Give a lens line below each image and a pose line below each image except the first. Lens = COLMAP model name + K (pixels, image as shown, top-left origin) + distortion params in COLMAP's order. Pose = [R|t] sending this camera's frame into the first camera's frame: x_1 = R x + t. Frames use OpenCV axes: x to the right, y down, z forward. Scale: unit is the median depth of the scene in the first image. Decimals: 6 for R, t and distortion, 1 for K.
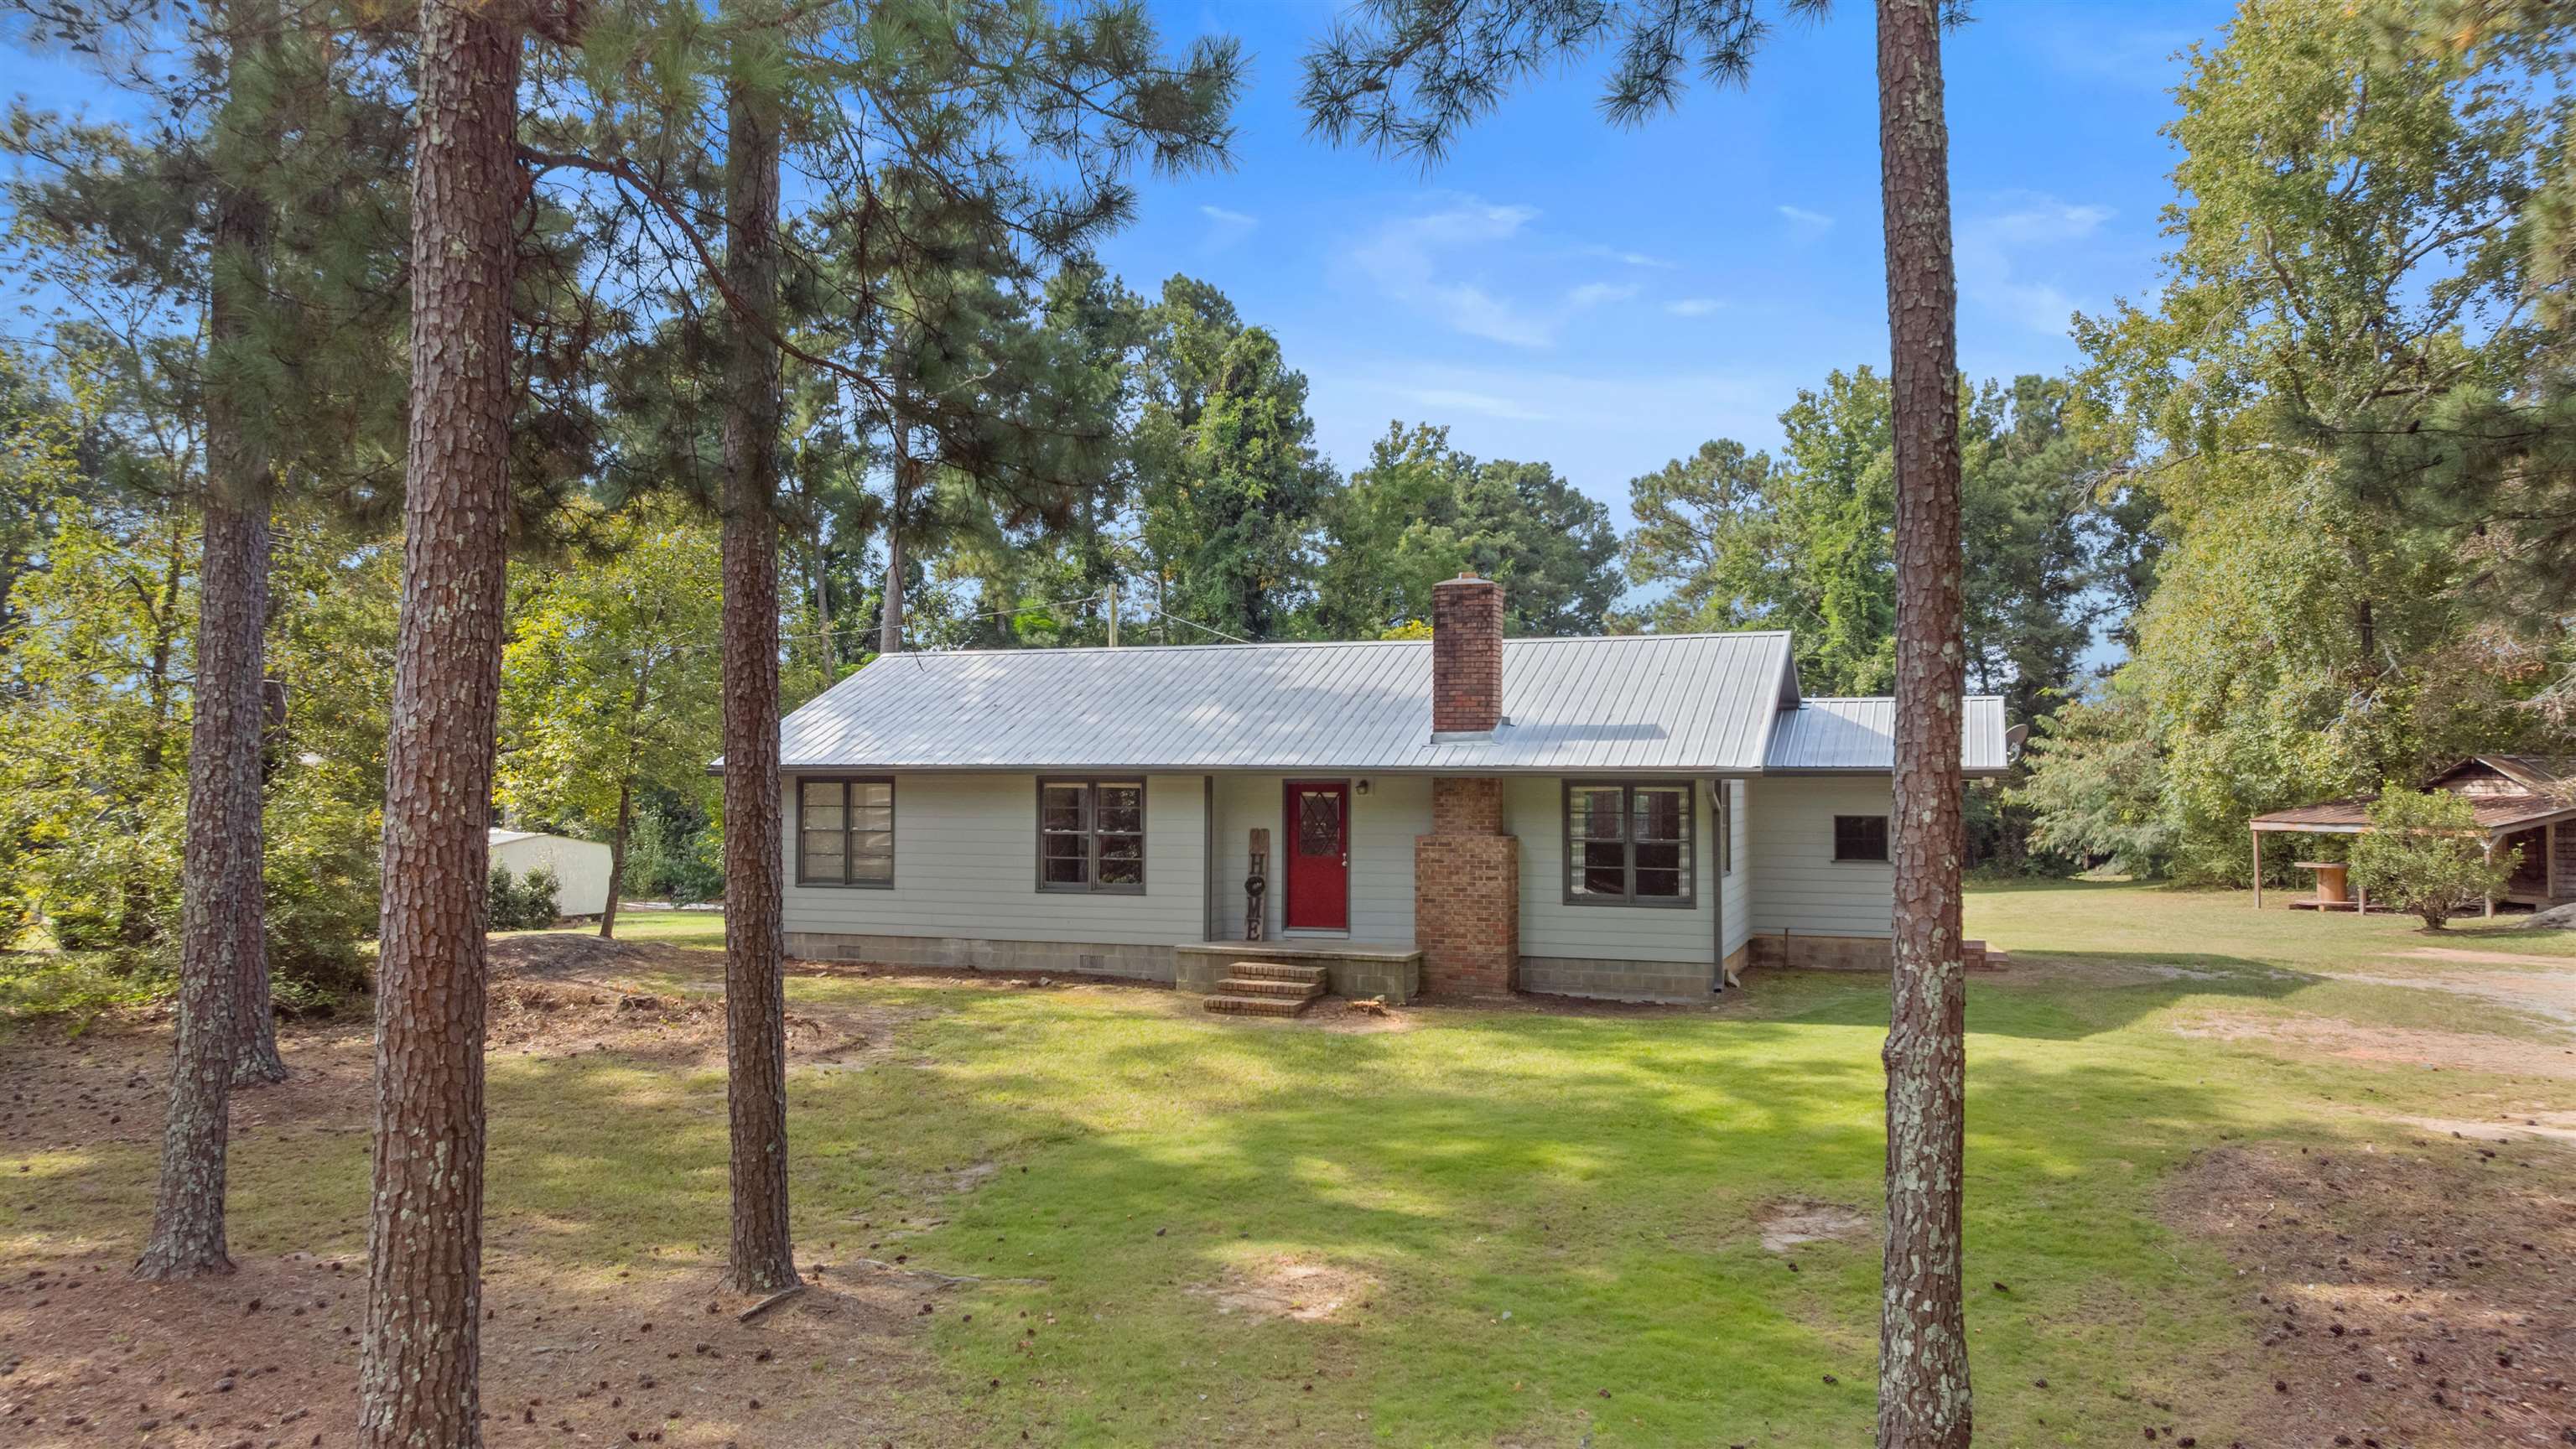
lens RADIAL K [[1798.9, 0, 1286.1], [0, 1798.9, 764.8], [0, 0, 1]] dist [-0.050738, 0.059138]
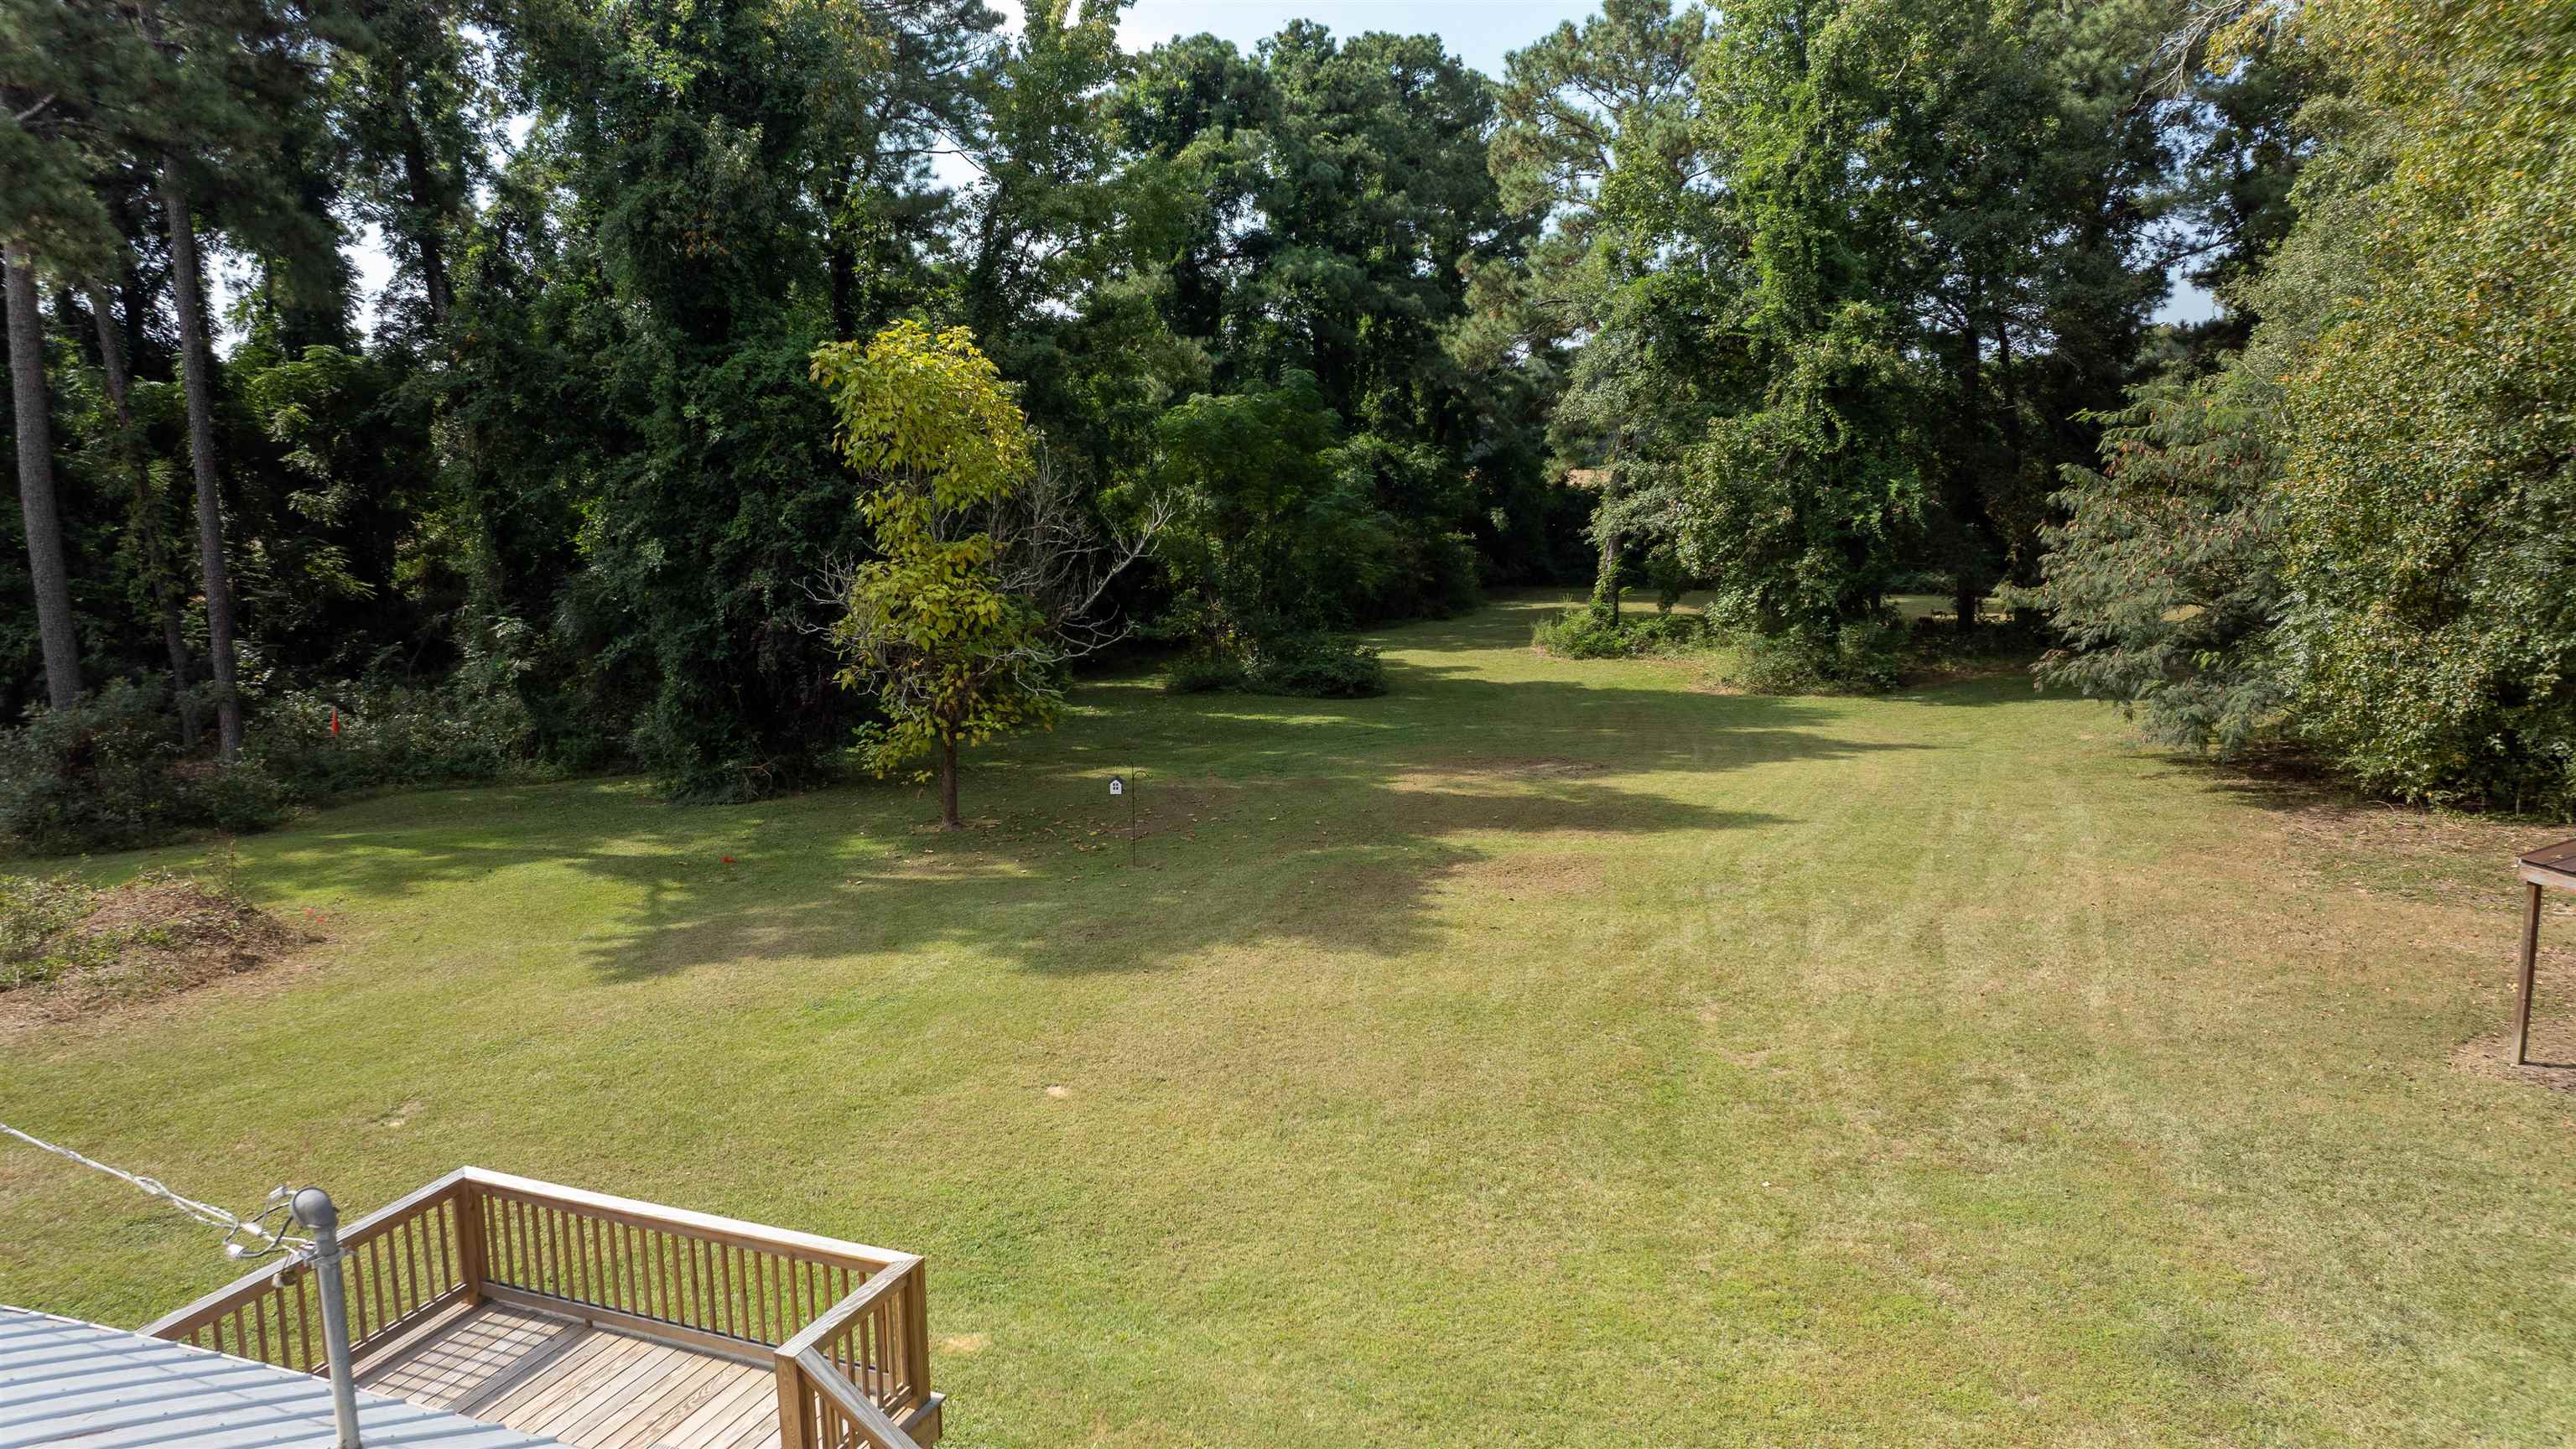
lens RADIAL K [[1798.9, 0, 1286.1], [0, 1798.9, 764.8], [0, 0, 1]] dist [-0.050738, 0.059138]
pose [[0.999726, -0.004797, -0.022893, 0.300909], [0.009500, 0.977657, 0.209991, -0.093066], [0.021374, -0.210151, 0.977435, 0.677190]]
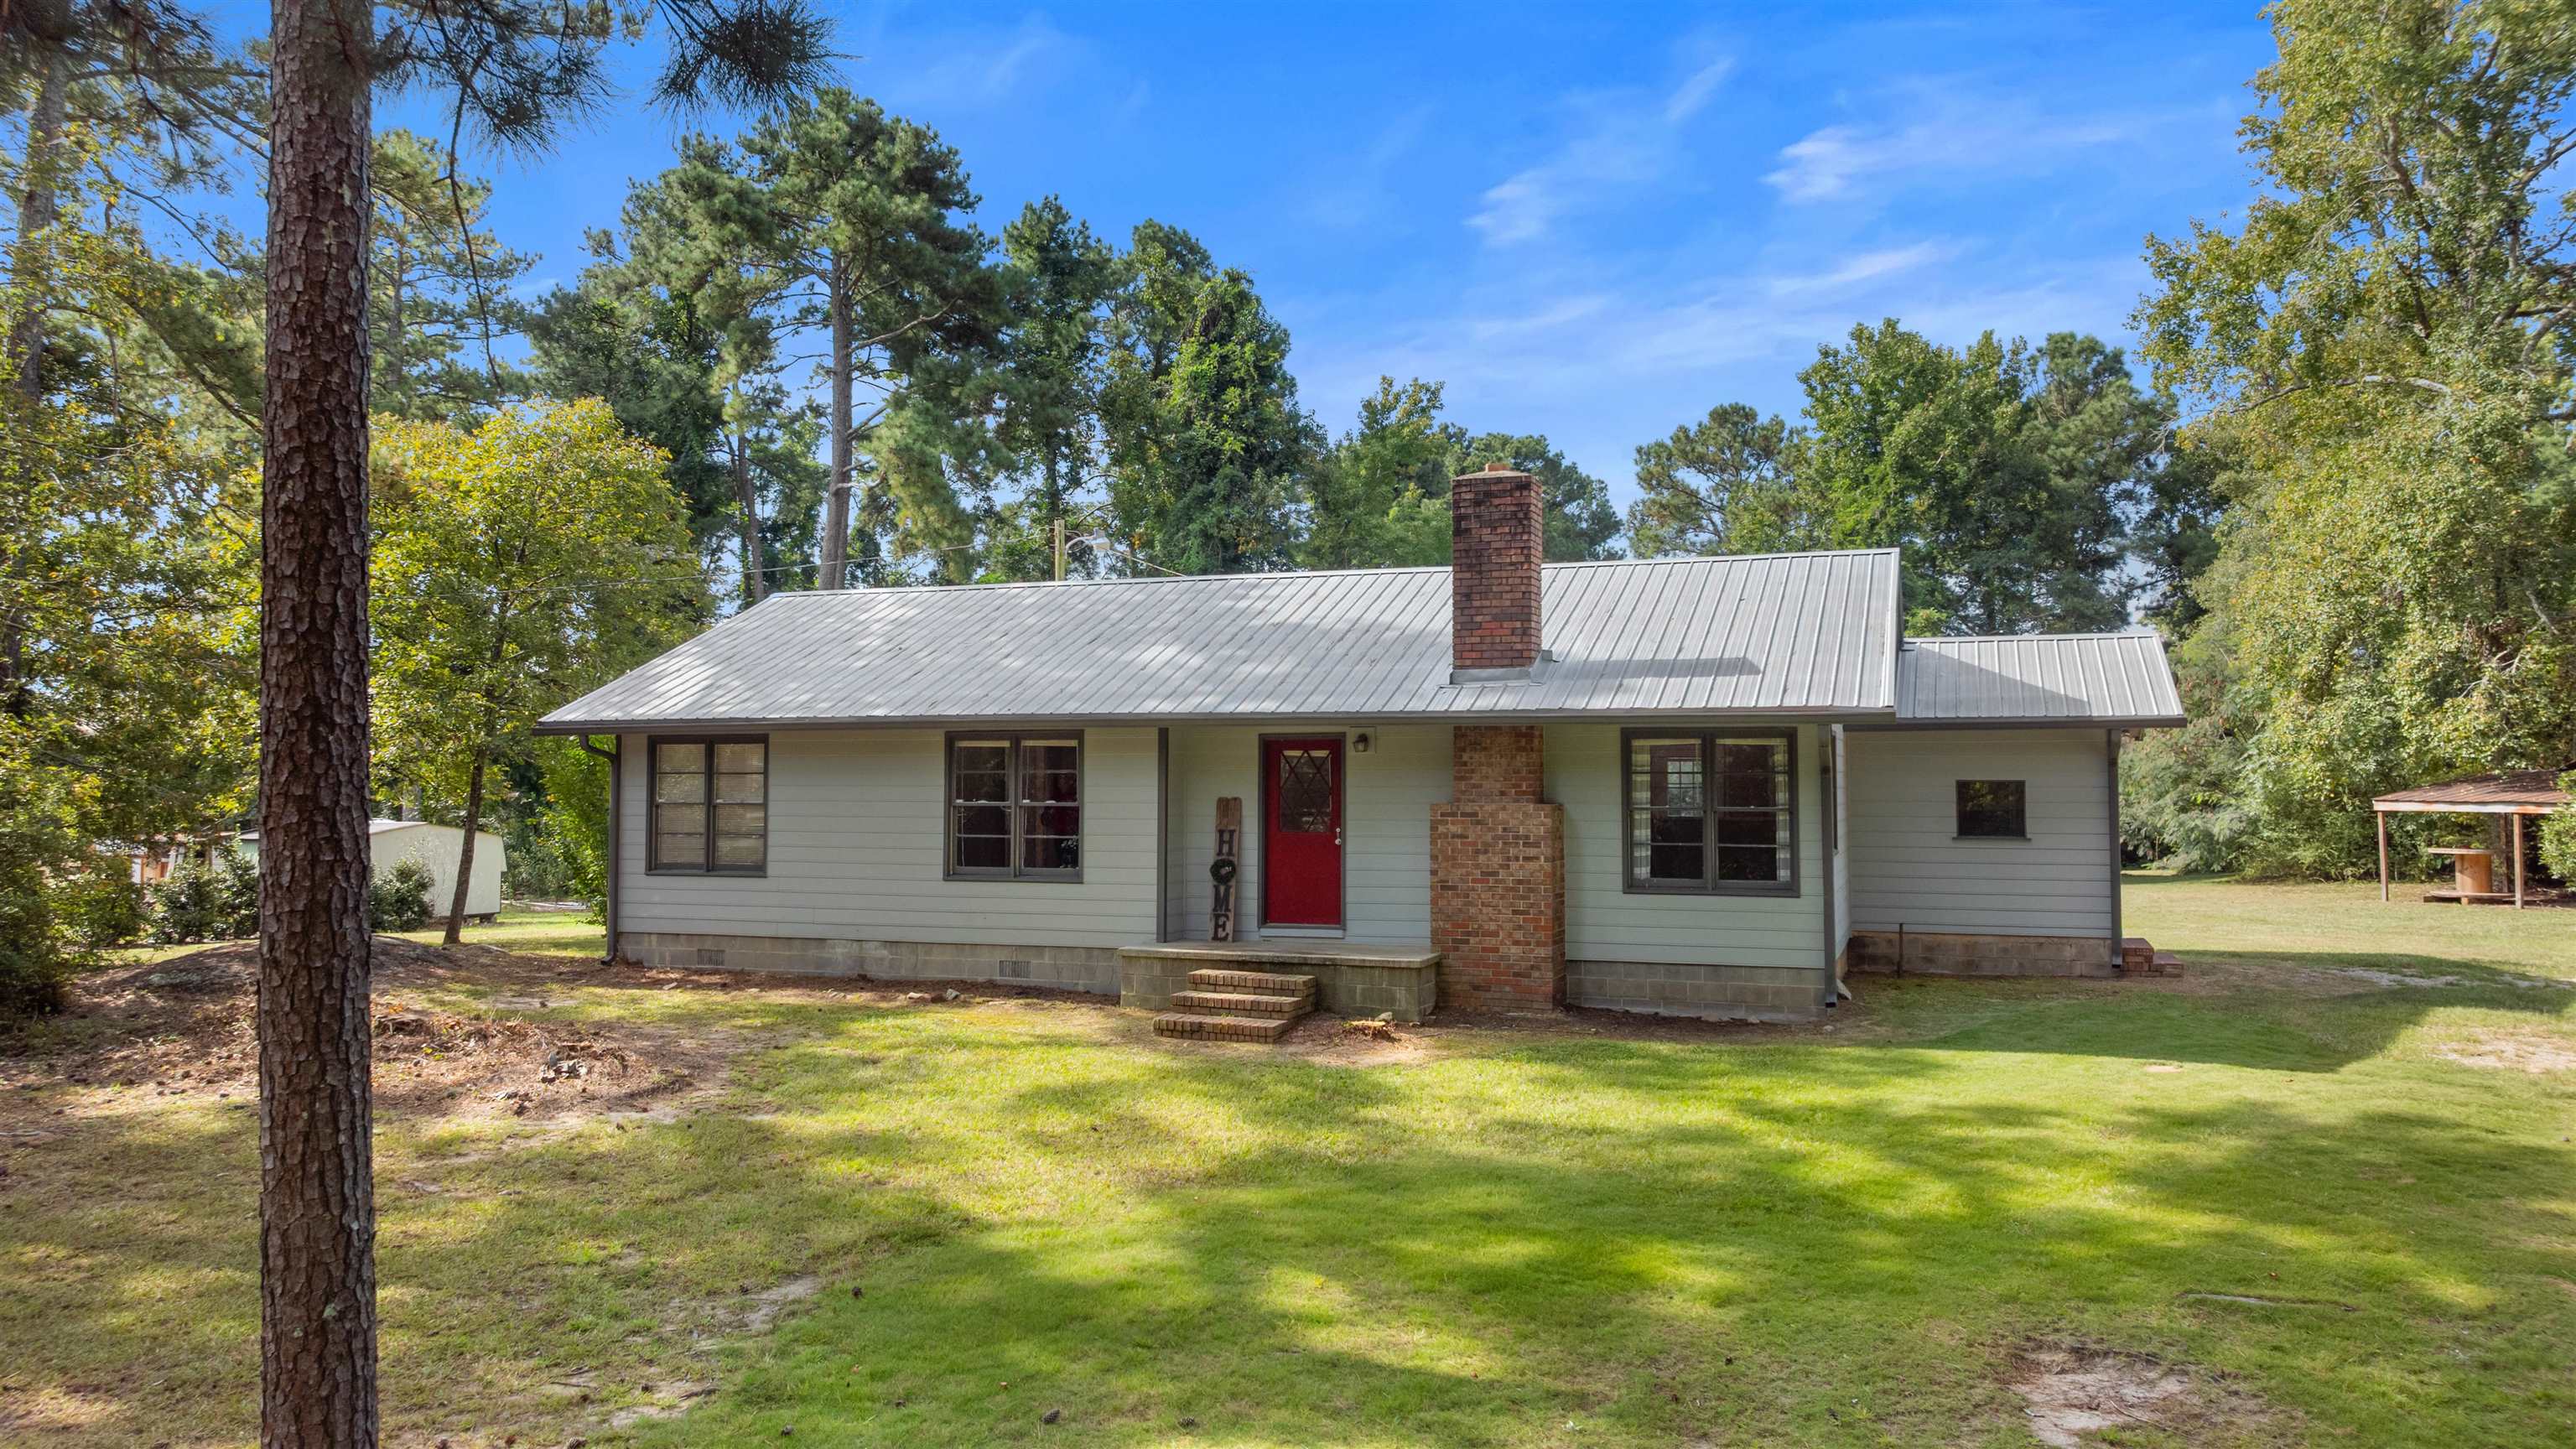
lens RADIAL K [[1819.8, 0, 1288.0], [0, 1819.8, 724.5], [0, 0, 1]] dist [-0.028413, 0.002156]
pose [[0.999944, -0.001631, 0.010454, 0.001835], [0.001860, 0.999759, -0.021894, 0.014265], [-0.010416, 0.021912, 0.999706, 0.140750]]
